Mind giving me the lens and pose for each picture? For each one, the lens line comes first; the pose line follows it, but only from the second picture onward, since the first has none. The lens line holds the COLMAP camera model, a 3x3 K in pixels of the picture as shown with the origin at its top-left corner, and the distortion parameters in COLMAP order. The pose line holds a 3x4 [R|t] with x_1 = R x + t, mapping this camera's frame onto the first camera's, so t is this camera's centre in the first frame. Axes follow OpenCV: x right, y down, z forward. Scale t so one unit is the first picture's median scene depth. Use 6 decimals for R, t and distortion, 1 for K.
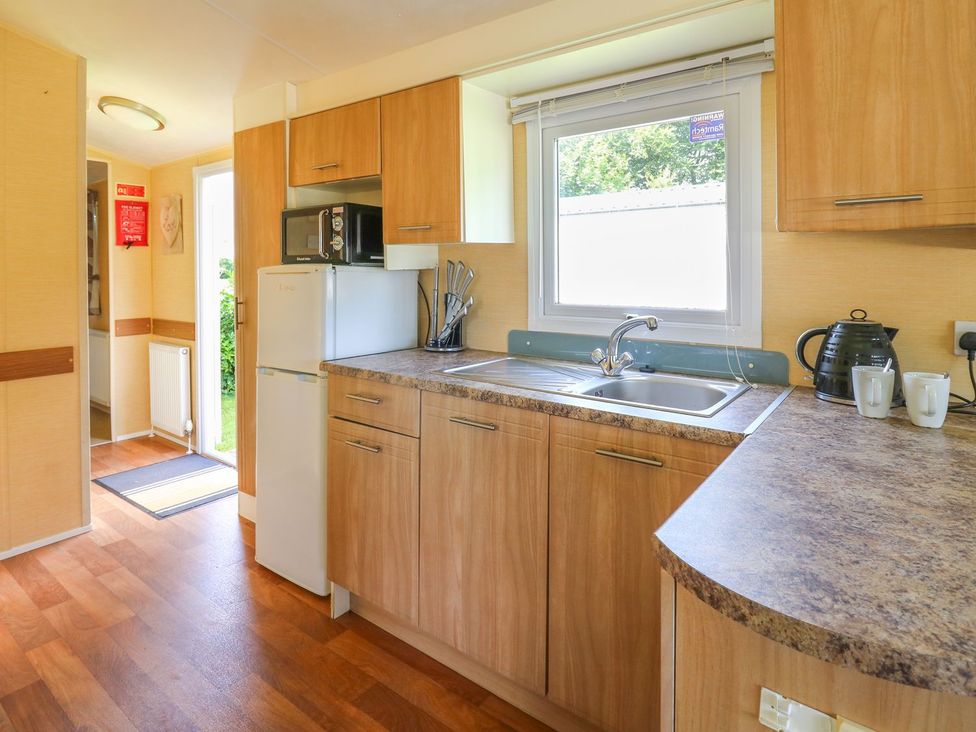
lens RADIAL K [[534.3, 0, 490.6], [0, 534.3, 272.5], [0, 0, 1]] dist [-0.009512, -0.007432]
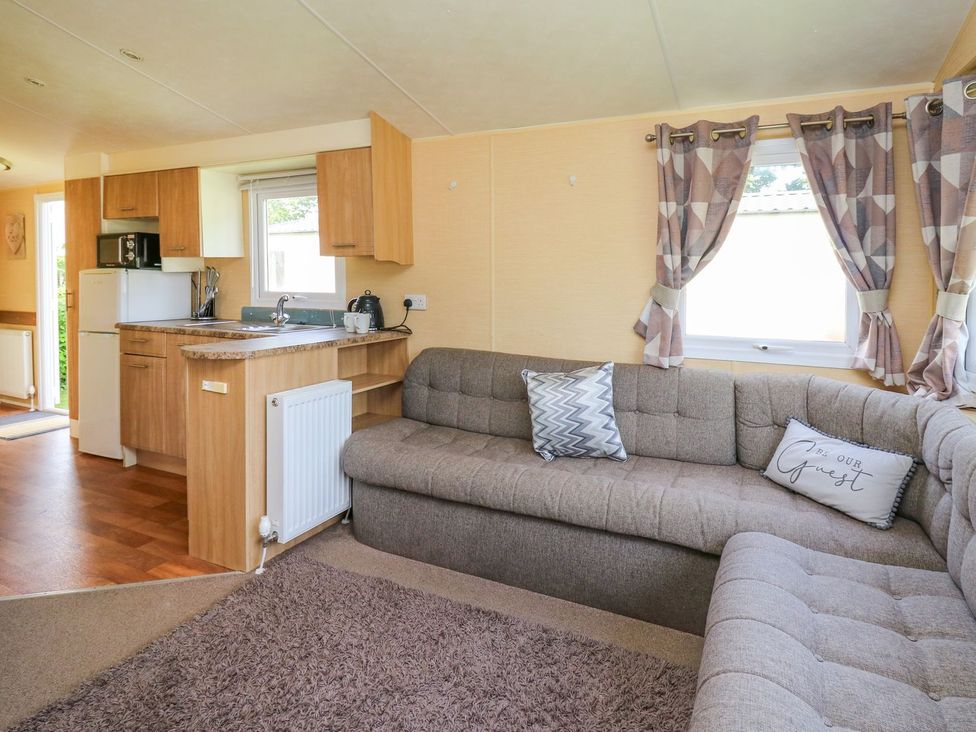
lens RADIAL K [[554.3, 0, 503.7], [0, 554.3, 274.8], [0, 0, 1]] dist [-0.002947, -0.021762]
pose [[0.977768, 0.001927, 0.209680, 0.506045], [-0.002020, 0.999998, 0.000232, 0.001835], [-0.209679, -0.000651, 0.977770, -0.963026]]
